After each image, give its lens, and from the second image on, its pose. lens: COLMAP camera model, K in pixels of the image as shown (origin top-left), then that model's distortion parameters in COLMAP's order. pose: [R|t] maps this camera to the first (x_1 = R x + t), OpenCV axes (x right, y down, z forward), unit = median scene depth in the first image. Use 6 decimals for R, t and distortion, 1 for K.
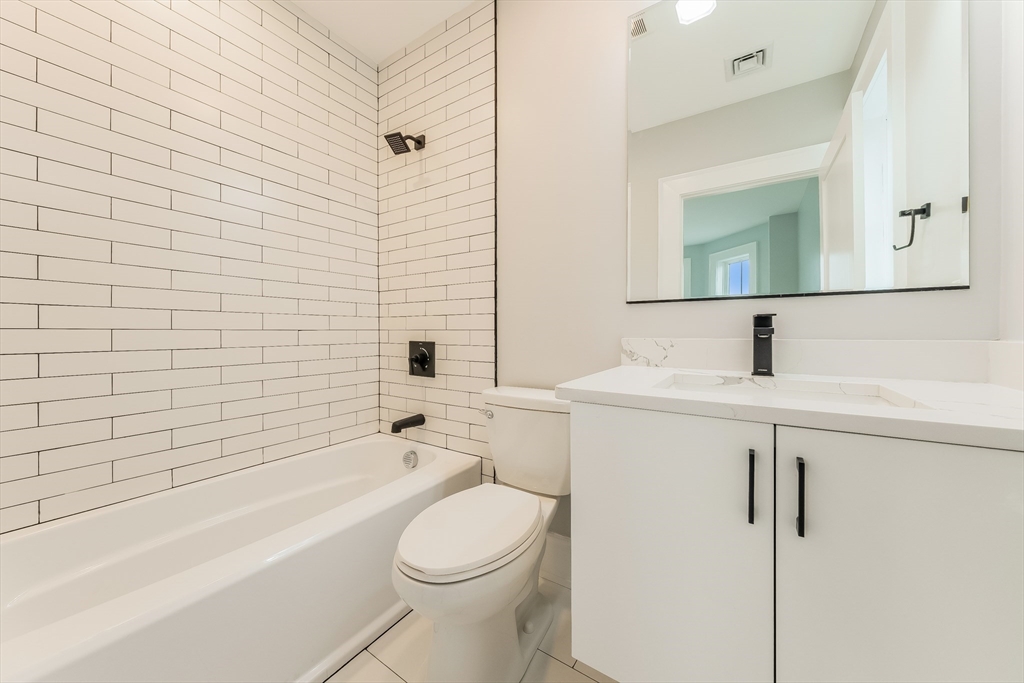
lens RADIAL K [[361.1, 0, 511.2], [0, 361.1, 334.3], [0, 0, 1]] dist [0.000029, -0.000081]
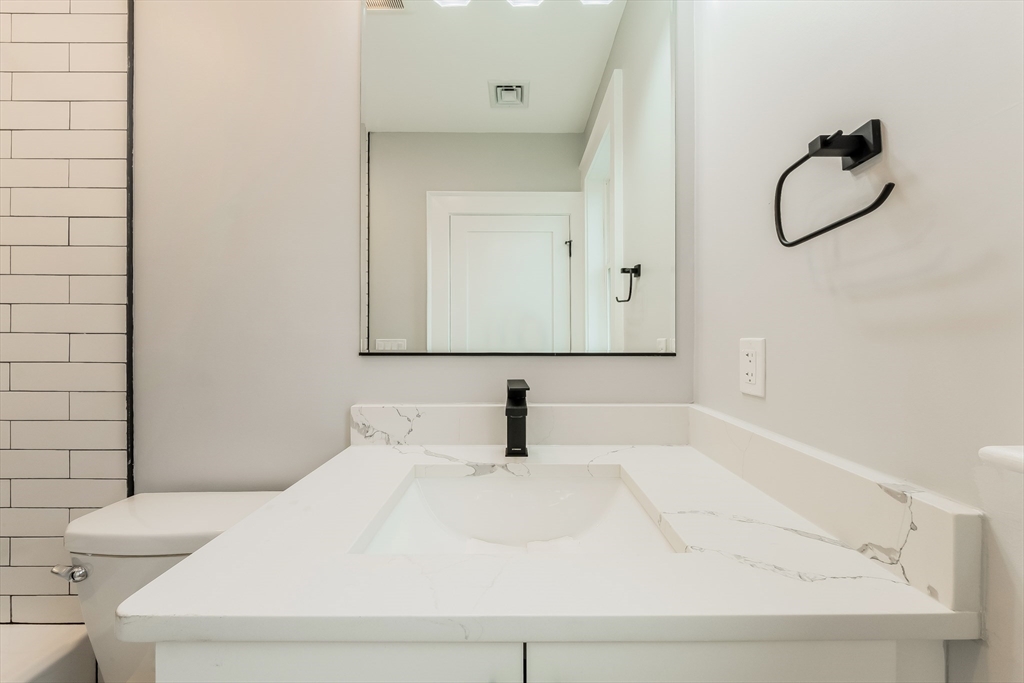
lens RADIAL K [[361.1, 0, 514.0], [0, 361.1, 339.1], [0, 0, 1]] dist [0.007790, -0.000059]
pose [[0.836663, -0.000207, 0.547718, 0.193924], [0.000843, 0.999999, -0.000909, -0.122125], [-0.547718, 0.001222, 0.836662, 0.253632]]
